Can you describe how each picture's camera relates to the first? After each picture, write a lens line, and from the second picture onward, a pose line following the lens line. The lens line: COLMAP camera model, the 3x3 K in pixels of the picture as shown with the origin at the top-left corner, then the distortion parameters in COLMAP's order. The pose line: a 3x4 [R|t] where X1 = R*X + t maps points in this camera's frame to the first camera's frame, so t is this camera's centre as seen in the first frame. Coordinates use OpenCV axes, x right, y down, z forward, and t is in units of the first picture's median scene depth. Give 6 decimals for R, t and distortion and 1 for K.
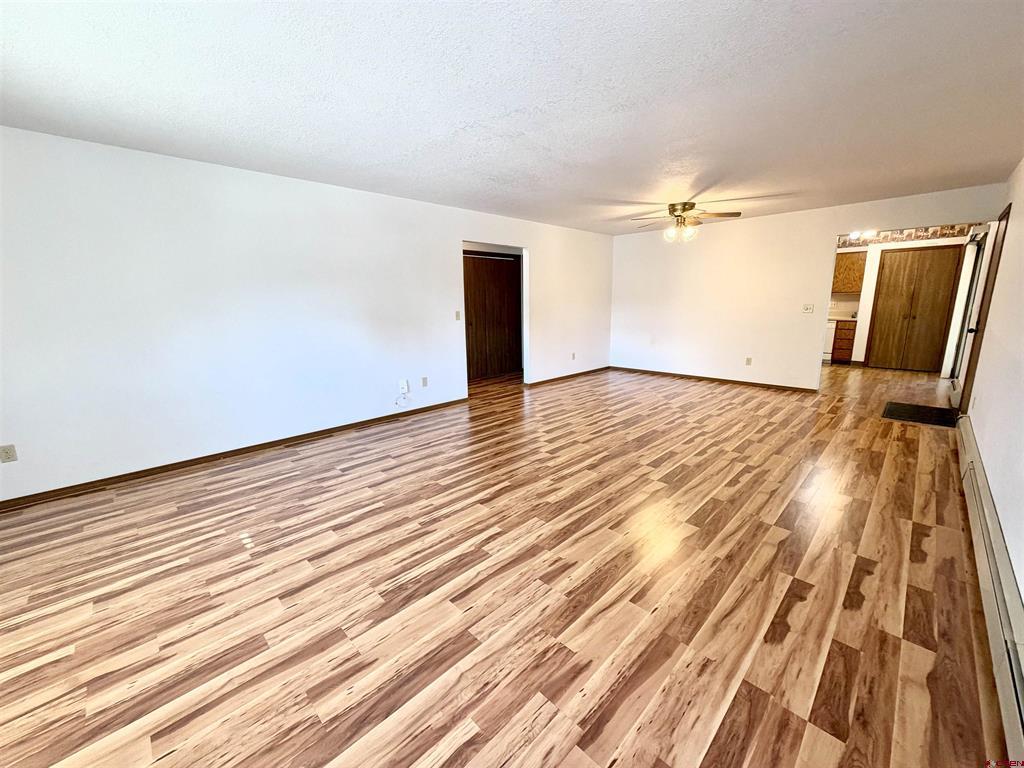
lens RADIAL K [[407.5, 0, 513.4], [0, 407.5, 382.5], [0, 0, 1]] dist [0.000836, 0.000148]
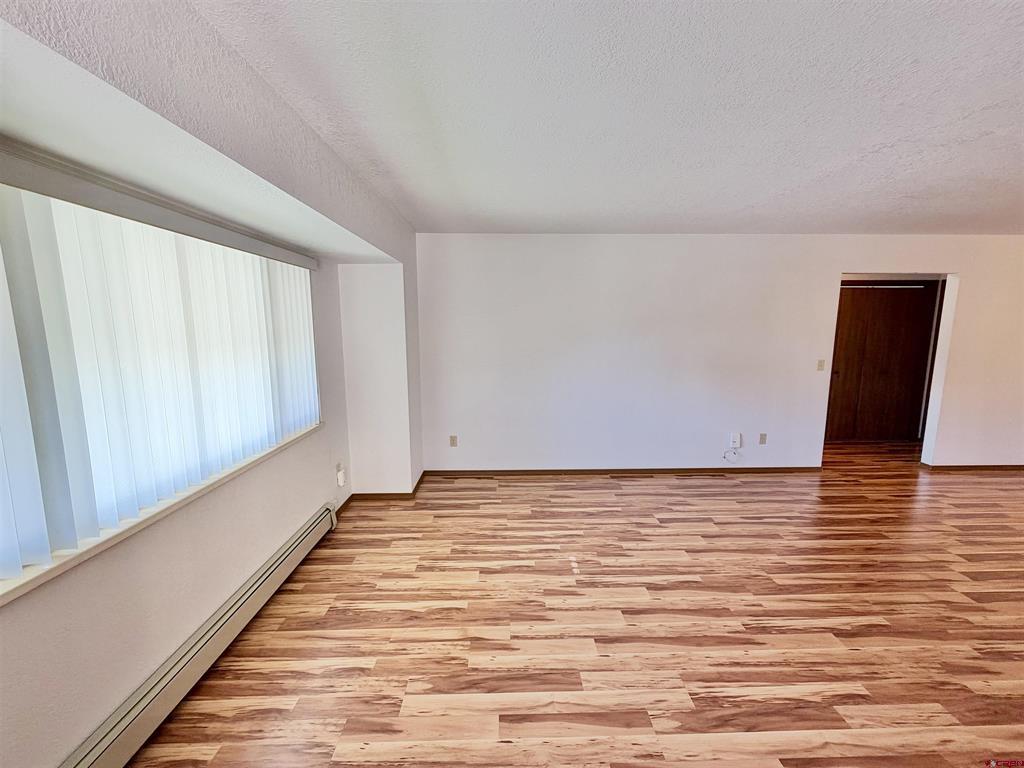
lens RADIAL K [[407.5, 0, 513.3], [0, 407.5, 383.2], [0, 0, 1]] dist [0.000836, 0.000148]
pose [[0.725620, 0.107909, -0.679582, -0.040149], [-0.144911, 0.989442, 0.002382, -0.066280], [0.672664, 0.096751, 0.733596, -0.002218]]
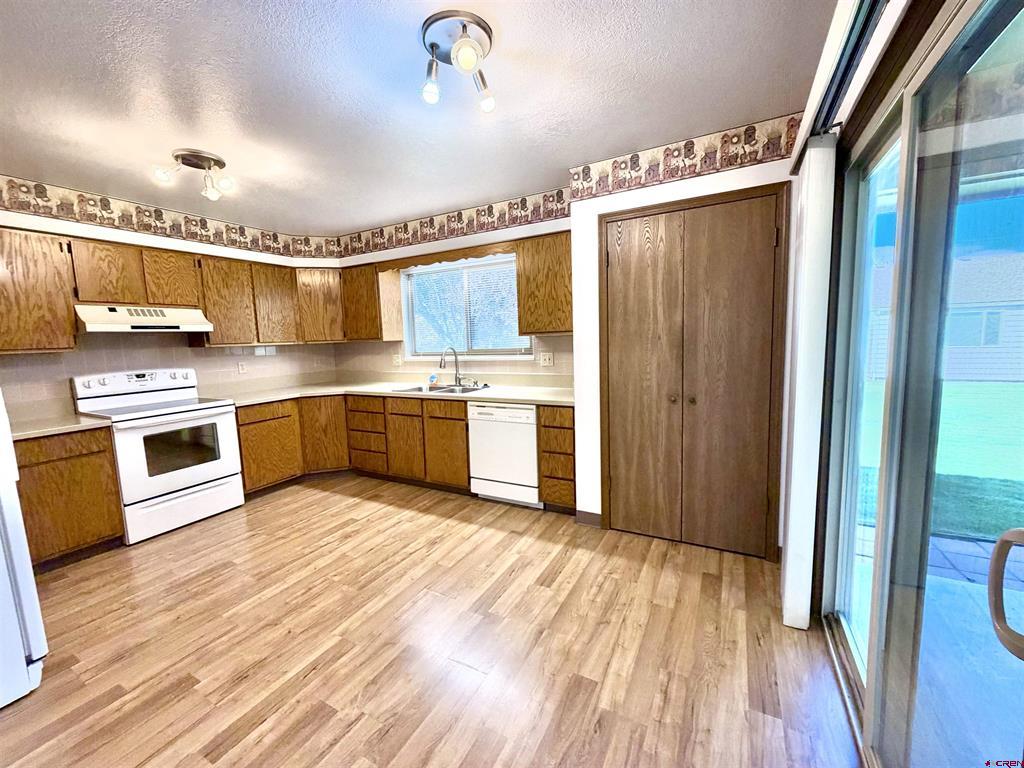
lens RADIAL K [[407.5, 0, 514.2], [0, 407.5, 381.7], [0, 0, 1]] dist [0.000836, 0.000148]
pose [[0.951778, -0.050244, 0.302645, 1.591115], [0.079245, 0.993283, -0.084313, -0.344322], [-0.296376, 0.104230, 0.949367, 1.548410]]
